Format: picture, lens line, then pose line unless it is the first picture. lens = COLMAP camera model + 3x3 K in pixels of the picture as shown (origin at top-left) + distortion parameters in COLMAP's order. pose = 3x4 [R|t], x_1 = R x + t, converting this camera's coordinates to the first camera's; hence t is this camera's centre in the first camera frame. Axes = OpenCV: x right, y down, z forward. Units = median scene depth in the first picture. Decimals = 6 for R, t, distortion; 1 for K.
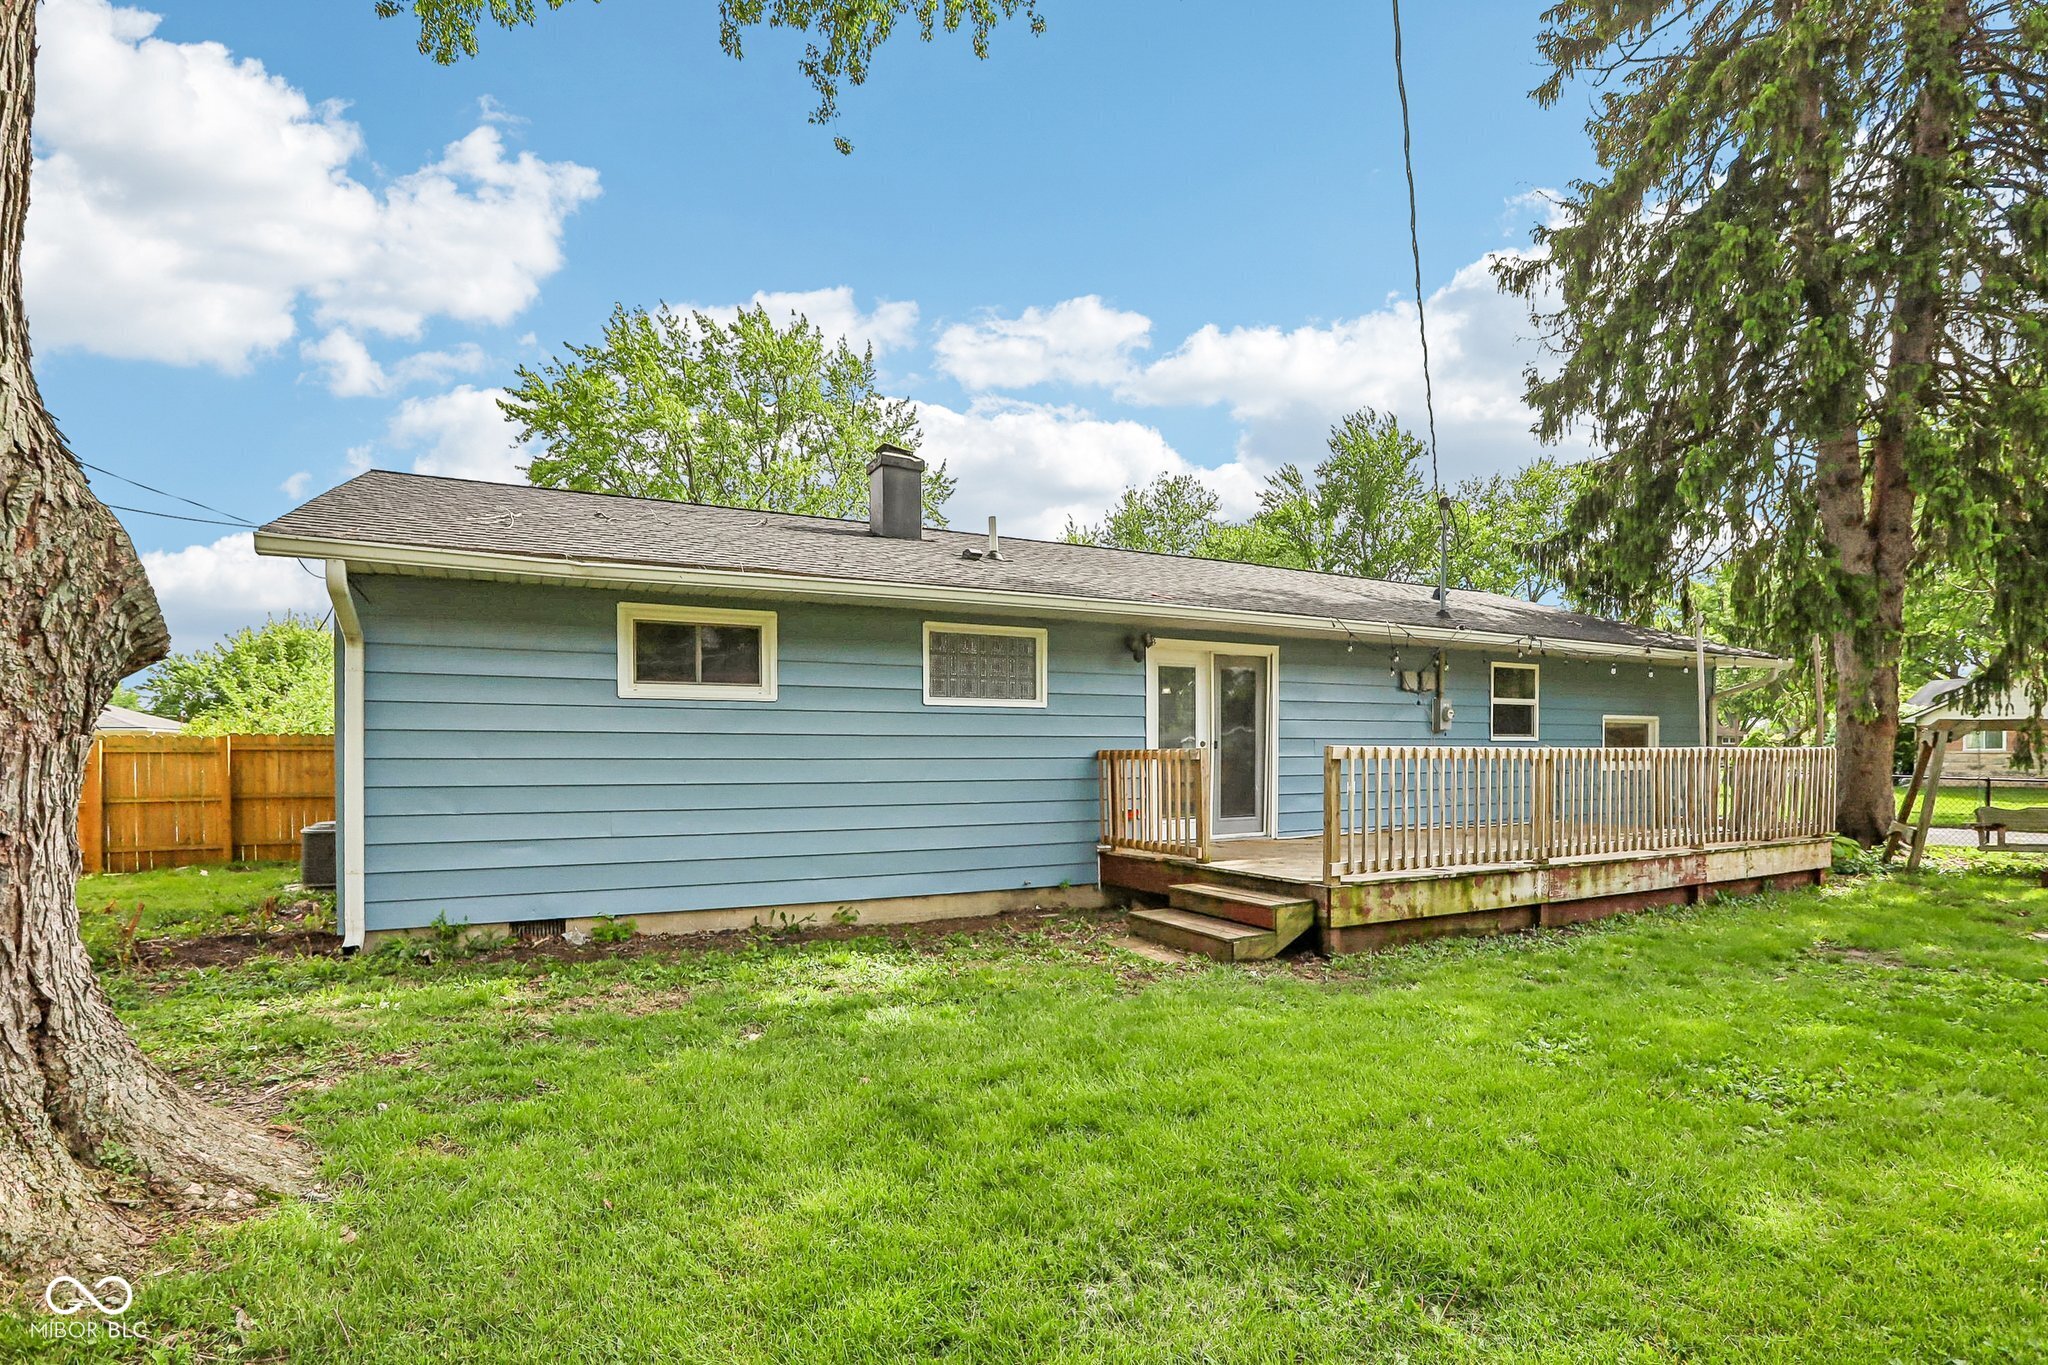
lens RADIAL K [[1007.3, 0, 1052.4], [0, 1007.3, 743.1], [0, 0, 1]] dist [-0.050789, 0.000147]
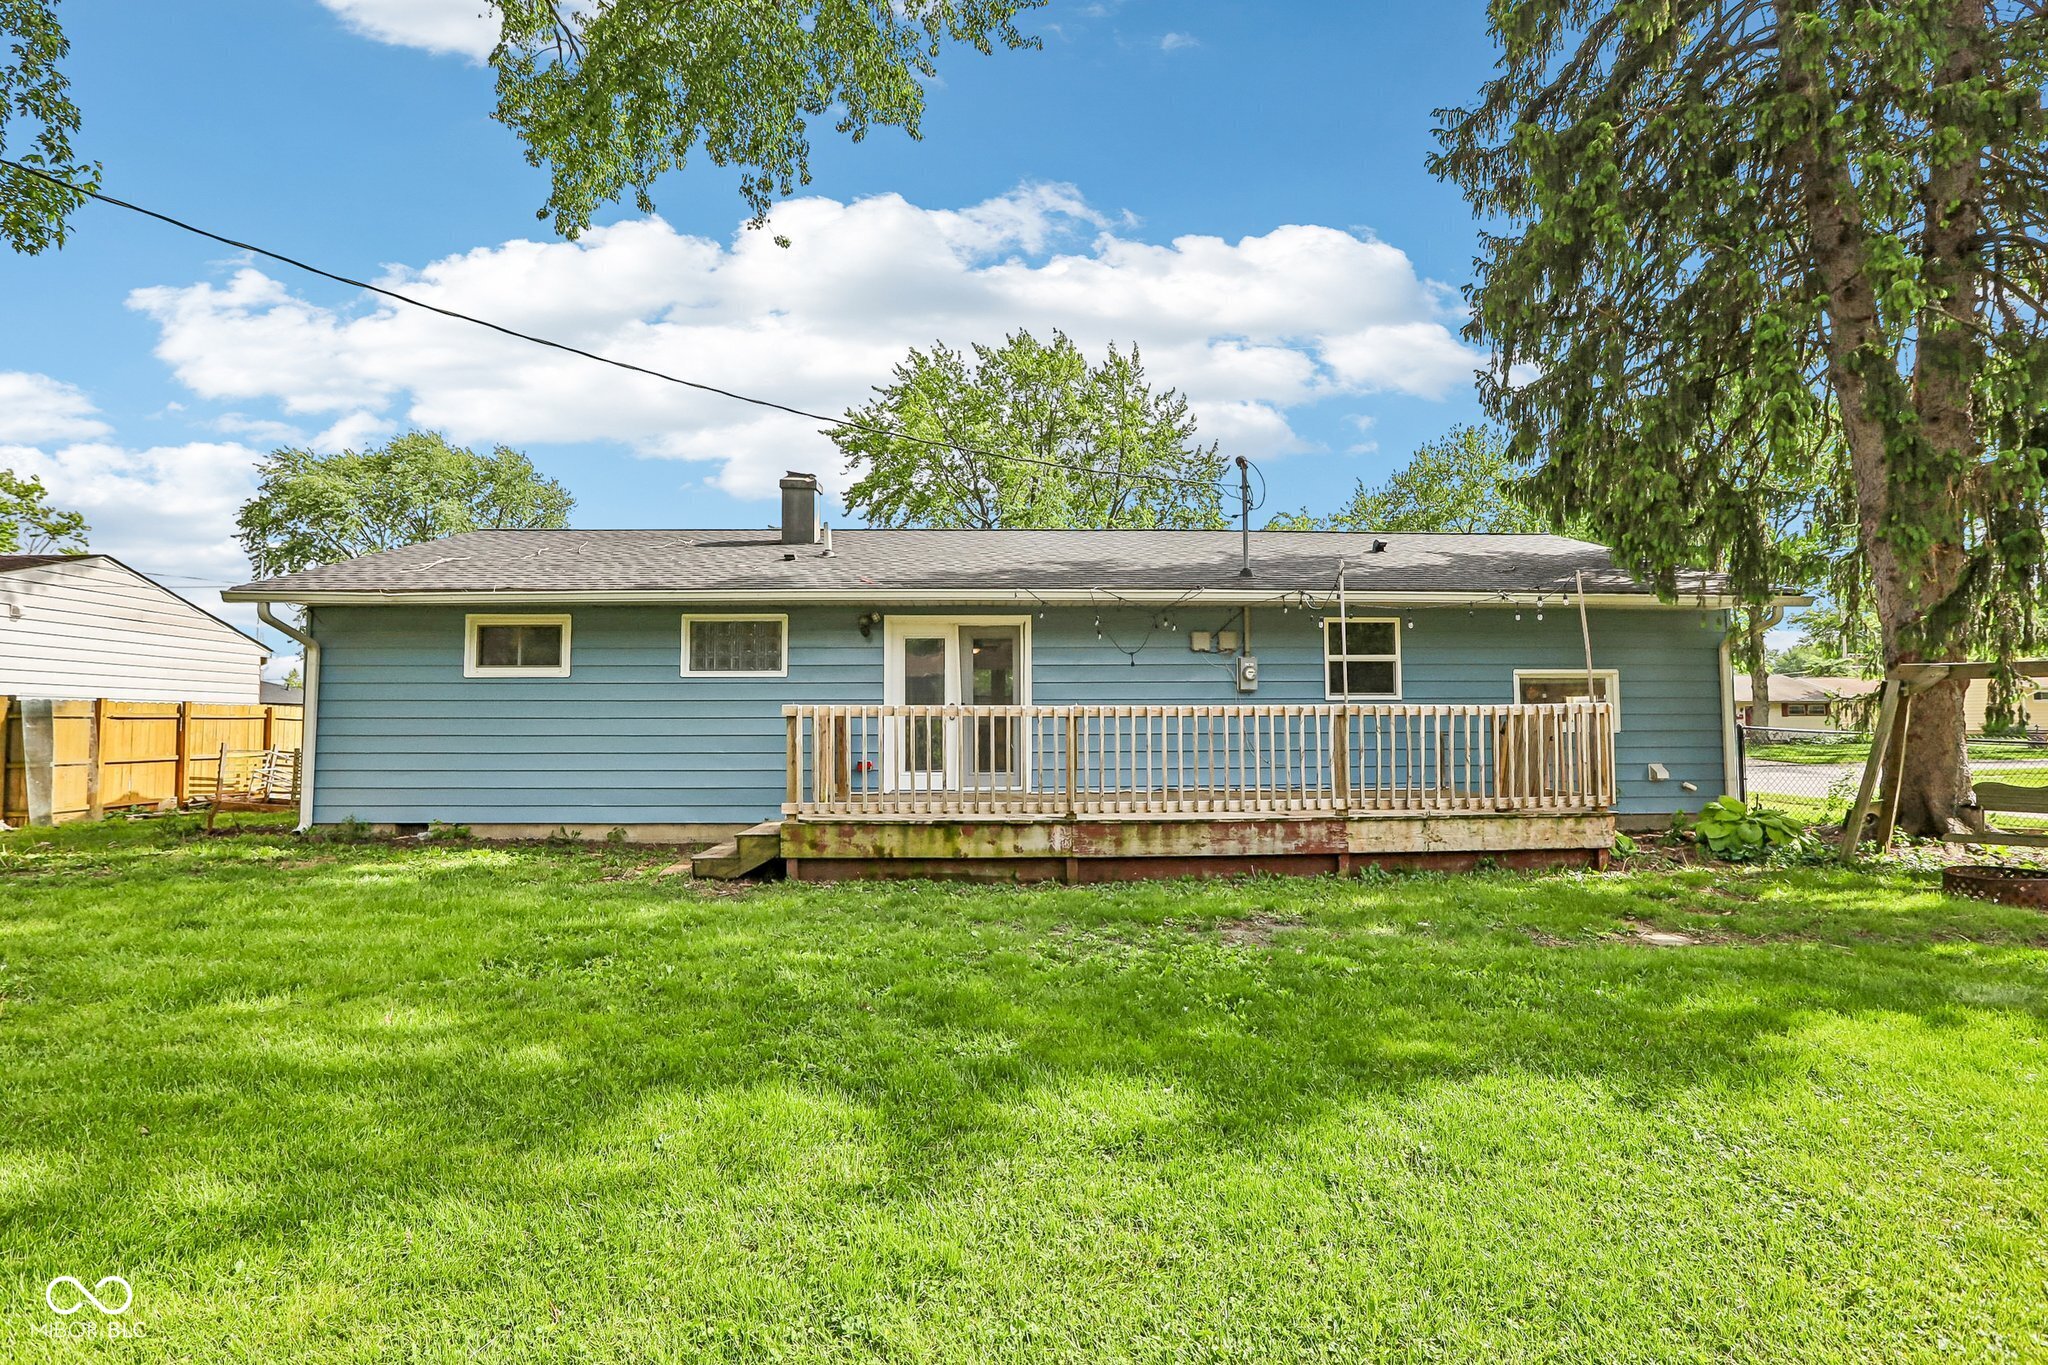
lens RADIAL K [[972.0, 0, 1053.4], [0, 972.0, 673.3], [0, 0, 1]] dist [-0.043579, 0.001183]
pose [[0.901904, -0.023124, -0.431318, 0.835806], [0.006756, 0.999199, -0.039441, 0.009320], [0.431884, 0.032658, 0.901338, 0.073907]]
